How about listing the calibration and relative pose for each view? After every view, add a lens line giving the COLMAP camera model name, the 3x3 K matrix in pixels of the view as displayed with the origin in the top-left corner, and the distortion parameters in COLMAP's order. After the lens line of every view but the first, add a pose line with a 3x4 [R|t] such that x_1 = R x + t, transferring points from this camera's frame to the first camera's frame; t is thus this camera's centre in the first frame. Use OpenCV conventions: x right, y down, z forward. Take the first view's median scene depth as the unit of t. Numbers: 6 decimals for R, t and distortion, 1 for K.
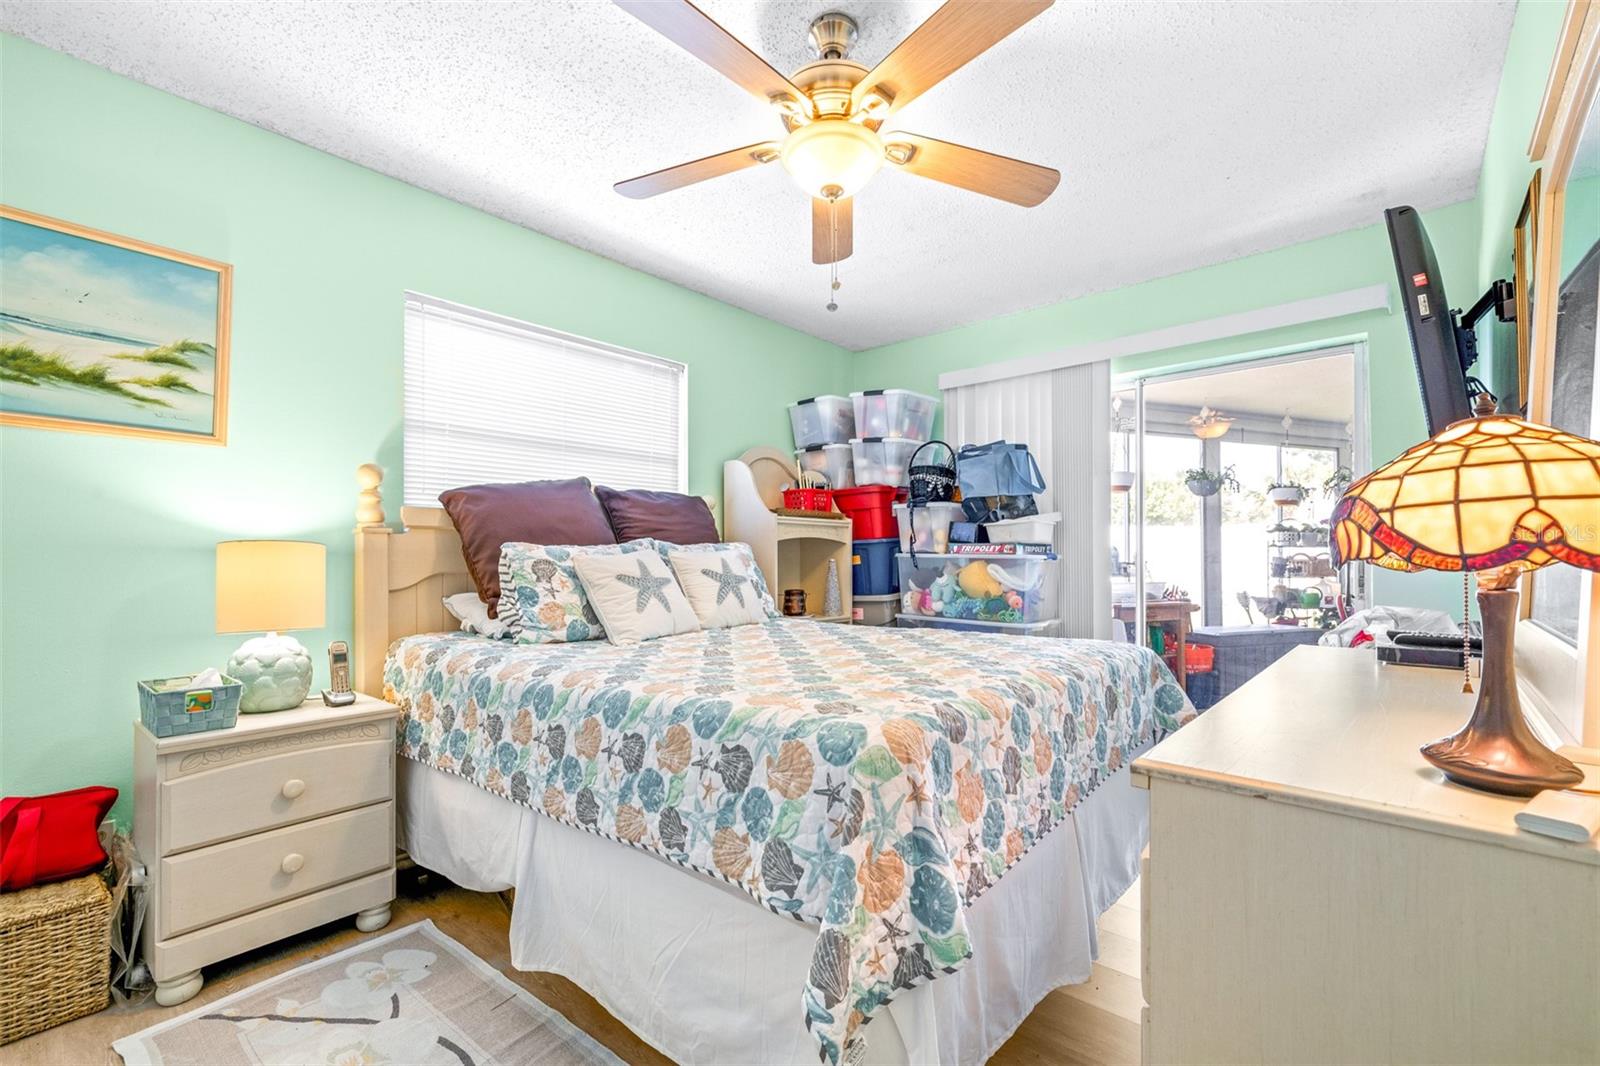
lens RADIAL K [[686.7, 0, 798.3], [0, 686.7, 550.0], [0, 0, 1]] dist [0.005932, -0.000437]
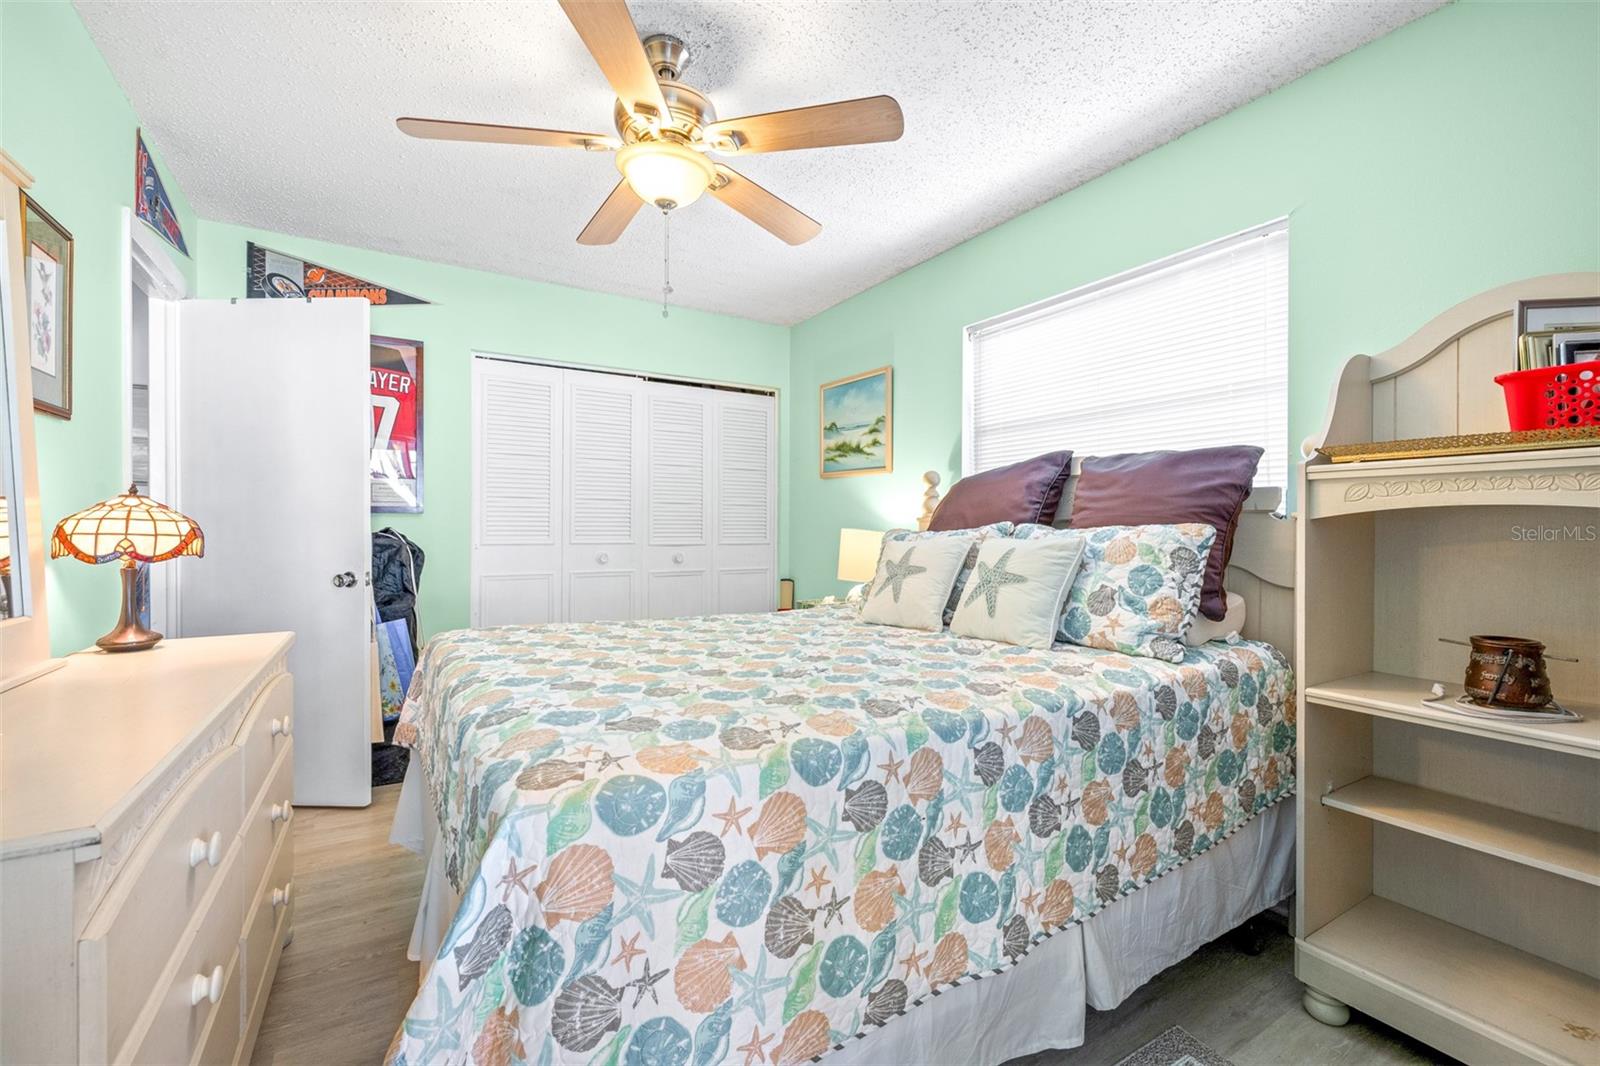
lens RADIAL K [[686.7, 0, 800.8], [0, 686.7, 526.5], [0, 0, 1]] dist [0.005932, -0.000437]
pose [[-0.297595, 0.006043, -0.954673, 0.911925], [0.017354, 0.999849, 0.000920, -0.021370], [0.954534, -0.016294, -0.297655, 1.354083]]
